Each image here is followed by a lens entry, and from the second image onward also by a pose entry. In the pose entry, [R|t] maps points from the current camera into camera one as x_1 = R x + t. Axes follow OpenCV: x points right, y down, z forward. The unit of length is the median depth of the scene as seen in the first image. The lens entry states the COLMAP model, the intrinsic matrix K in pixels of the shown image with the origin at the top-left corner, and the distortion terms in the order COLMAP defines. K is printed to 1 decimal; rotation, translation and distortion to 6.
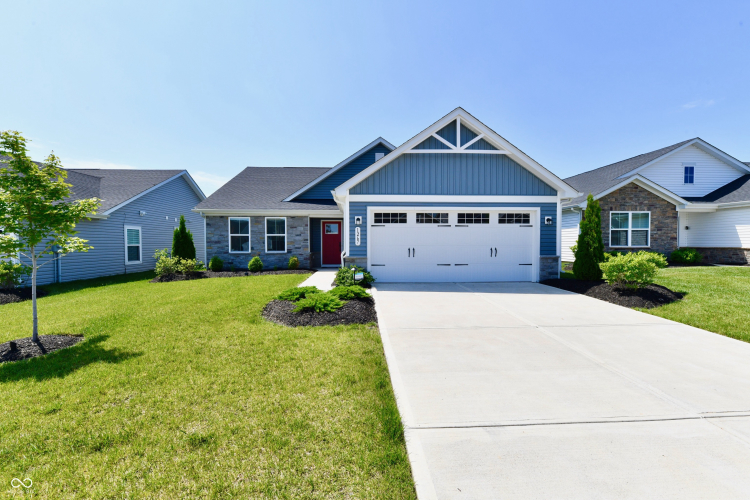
lens RADIAL K [[319.6, 0, 373.3], [0, 319.6, 249.5], [0, 0, 1]] dist [-0.001286, -0.000525]
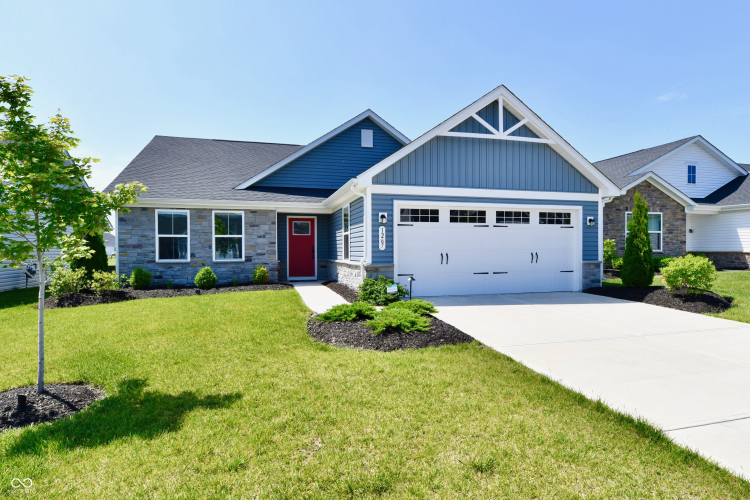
lens RADIAL K [[432.7, 0, 395.3], [0, 432.7, 250.2], [0, 0, 1]] dist [-0.001136, 0.002046]
pose [[0.969847, -0.002632, 0.243699, -0.265622], [0.006510, 0.999865, -0.015110, 0.004058], [-0.243626, 0.016241, 0.969733, -0.027172]]
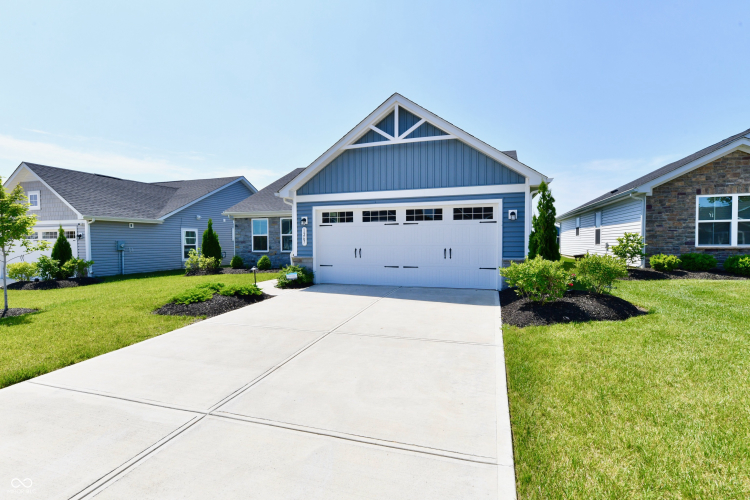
lens RADIAL K [[359.2, 0, 373.1], [0, 359.2, 246.9], [0, 0, 1]] dist [0.004433, -0.000397]
pose [[0.930930, 0.001506, -0.365194, 0.547033], [-0.002816, 0.999991, -0.003055, -0.005507], [0.365187, 0.003873, 0.930926, 0.026001]]
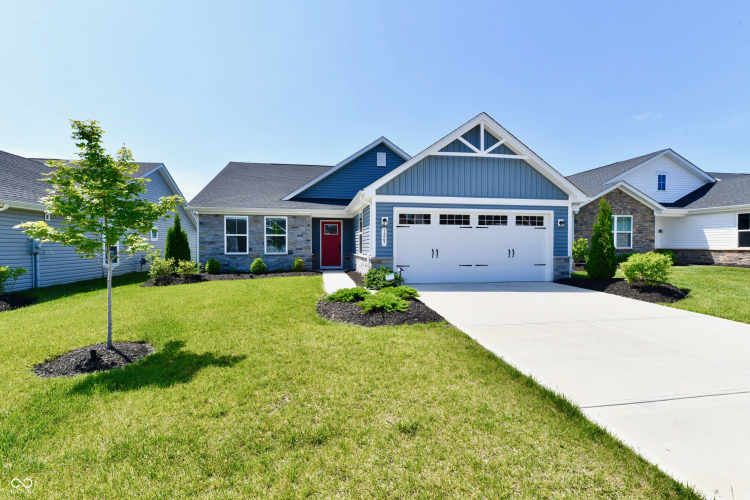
lens RADIAL K [[332.8, 0, 373.3], [0, 332.8, 249.2], [0, 0, 1]] dist [-0.000877, -0.000214]
pose [[0.993220, 0.001167, 0.116240, -0.195528], [-0.000440, 0.999980, -0.006280, 0.002709], [-0.116245, 0.006187, 0.993201, -0.020817]]
